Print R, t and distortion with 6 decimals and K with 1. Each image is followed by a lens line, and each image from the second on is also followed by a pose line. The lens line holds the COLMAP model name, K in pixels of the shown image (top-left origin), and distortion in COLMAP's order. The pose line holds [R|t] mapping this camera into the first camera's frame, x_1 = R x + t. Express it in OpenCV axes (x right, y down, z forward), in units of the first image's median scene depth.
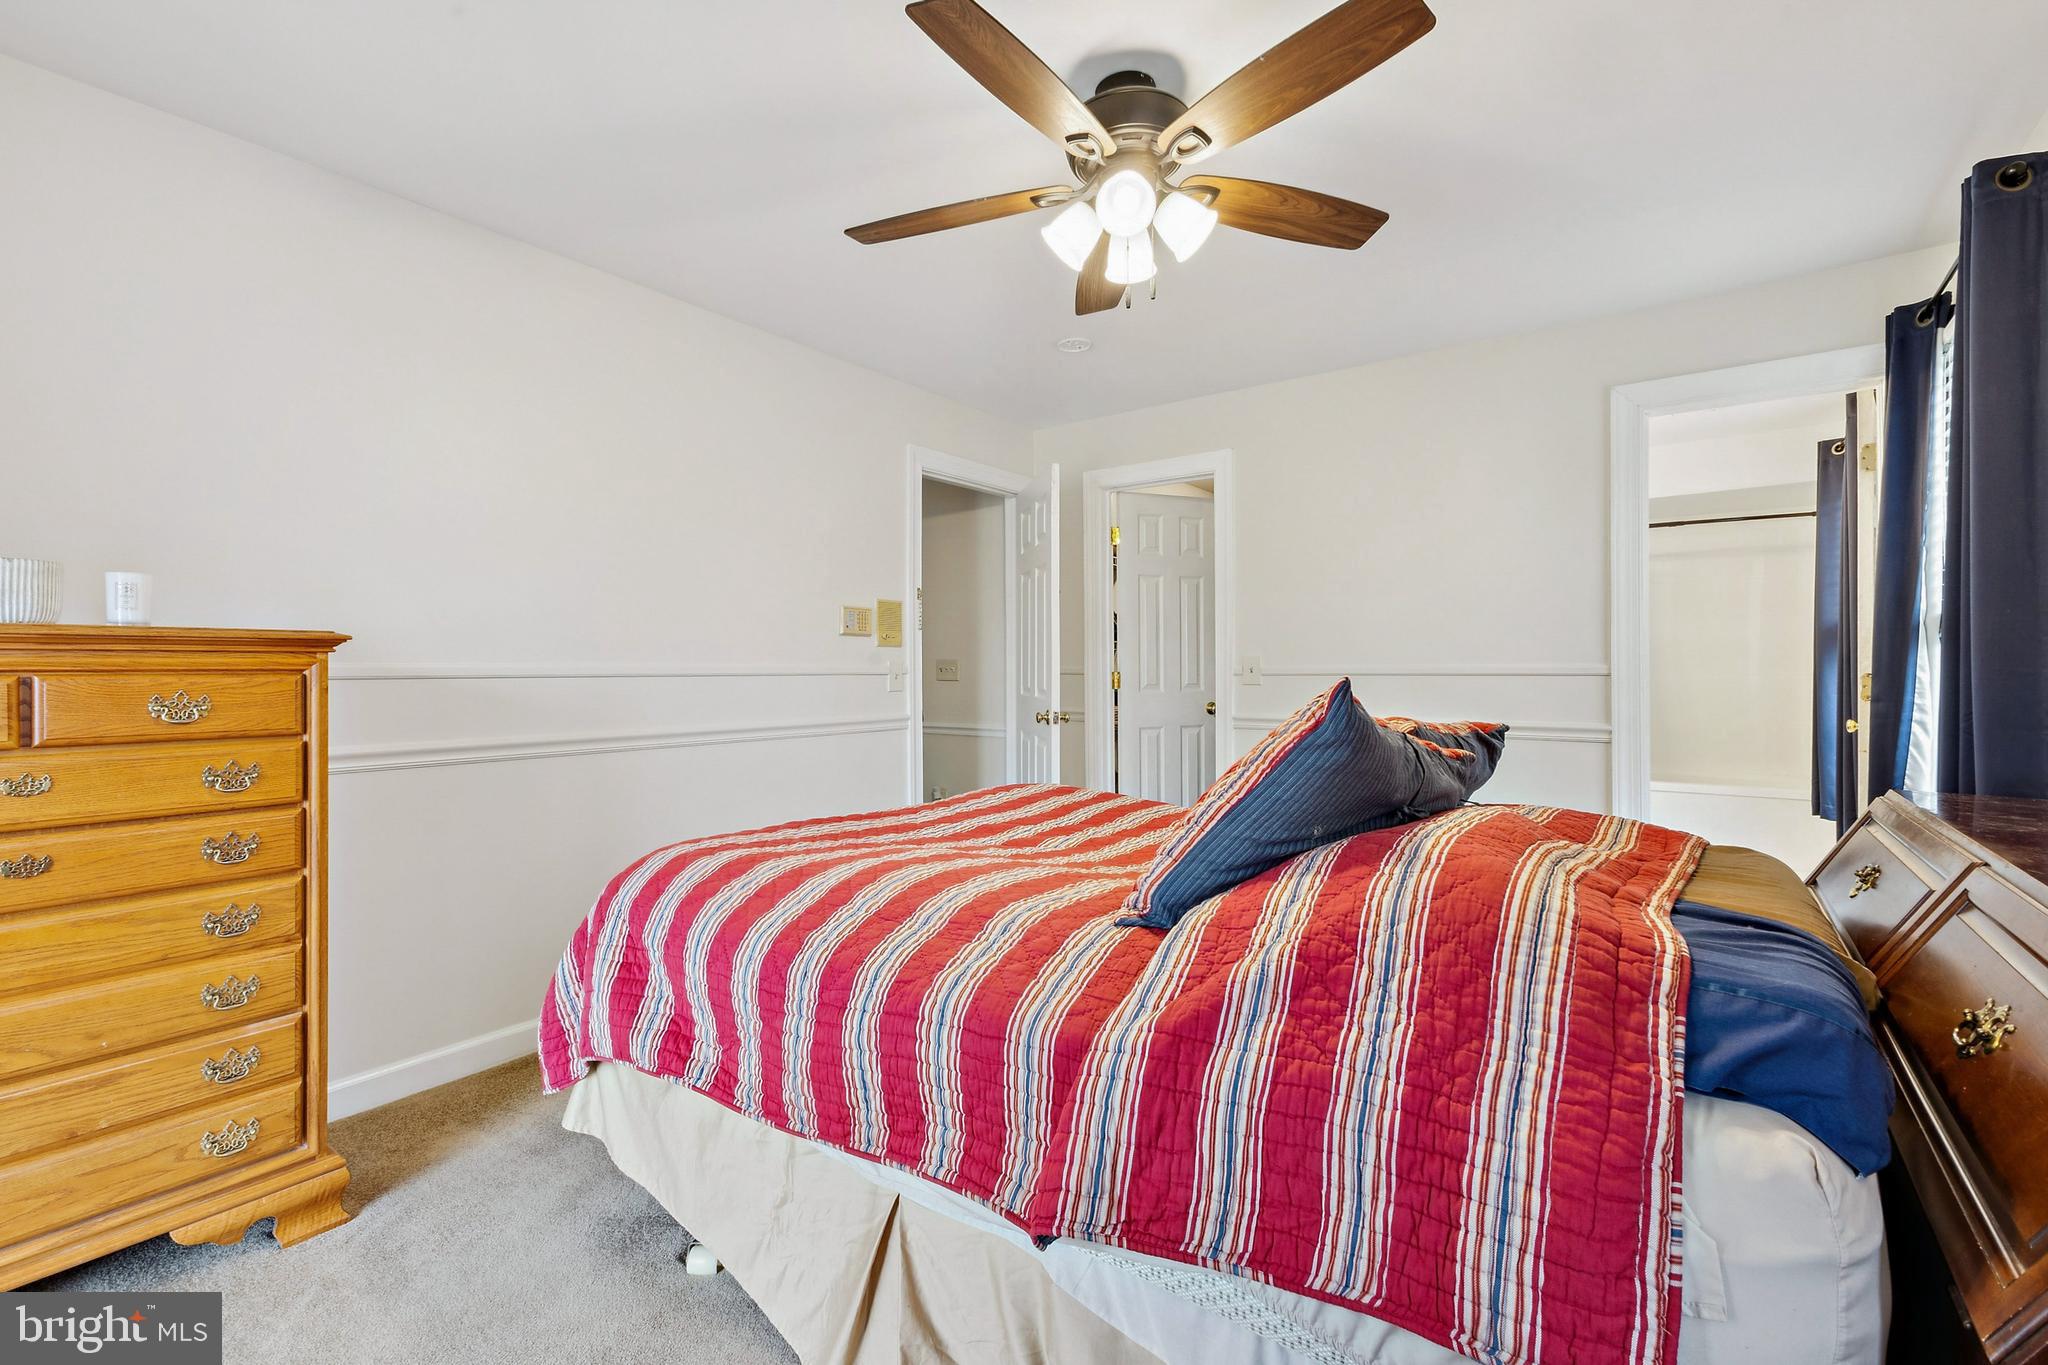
lens RADIAL K [[880.8, 0, 1027.9], [0, 880.8, 684.9], [0, 0, 1]] dist [0.009976, -0.000354]
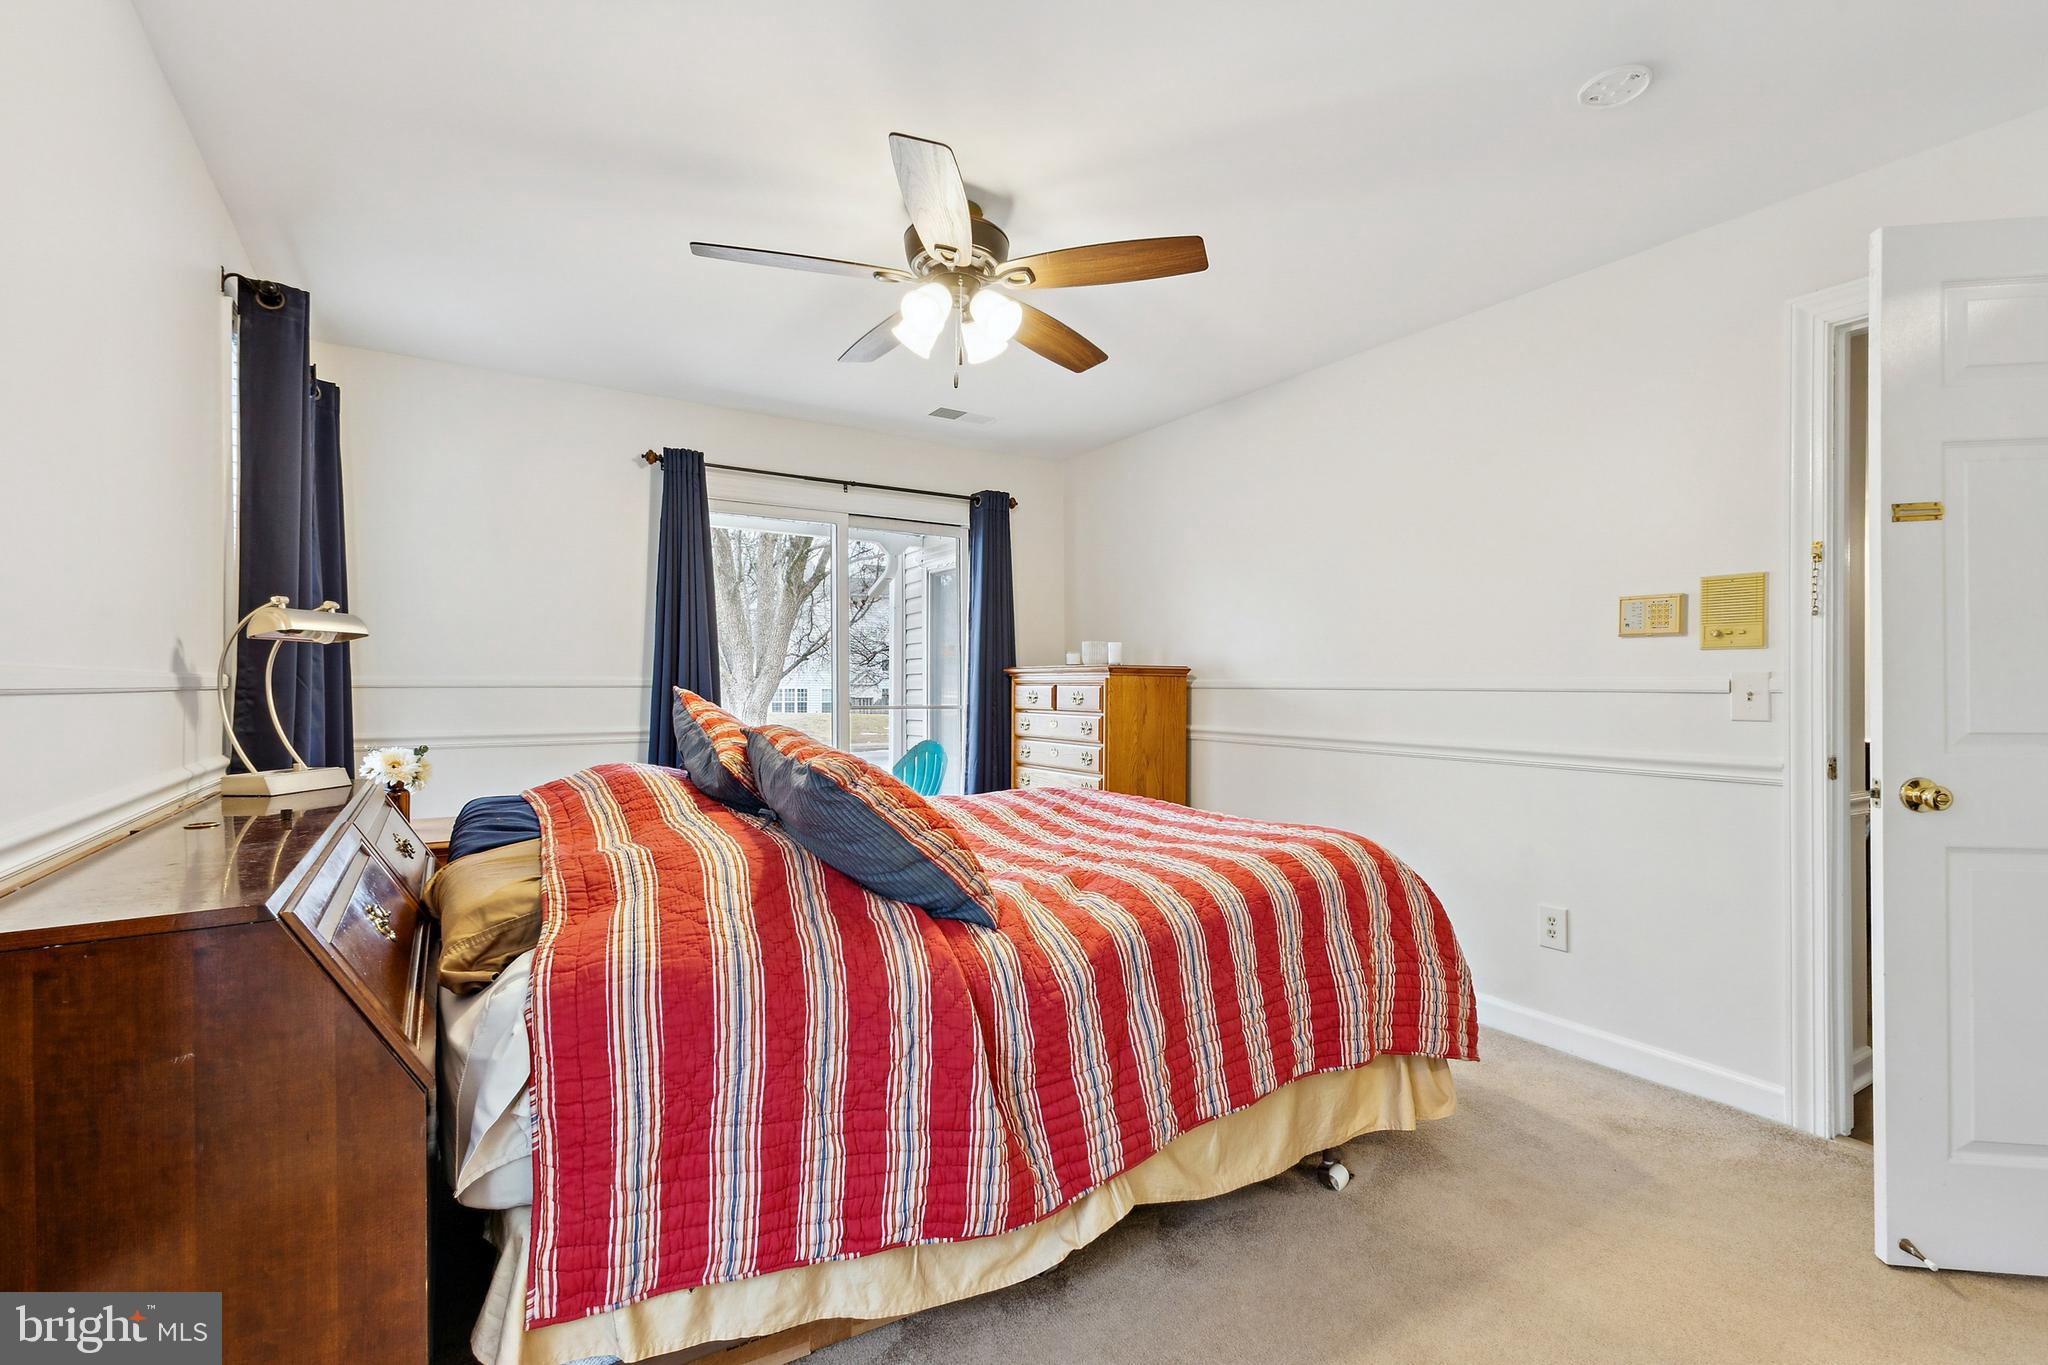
lens RADIAL K [[880.8, 0, 1026.9], [0, 880.8, 679.4], [0, 0, 1]] dist [0.009976, -0.000354]
pose [[-0.346907, -0.000076, -0.937900, 0.613805], [-0.017538, 0.999826, 0.006406, -0.017005], [0.937736, 0.018671, -0.346848, 0.760471]]
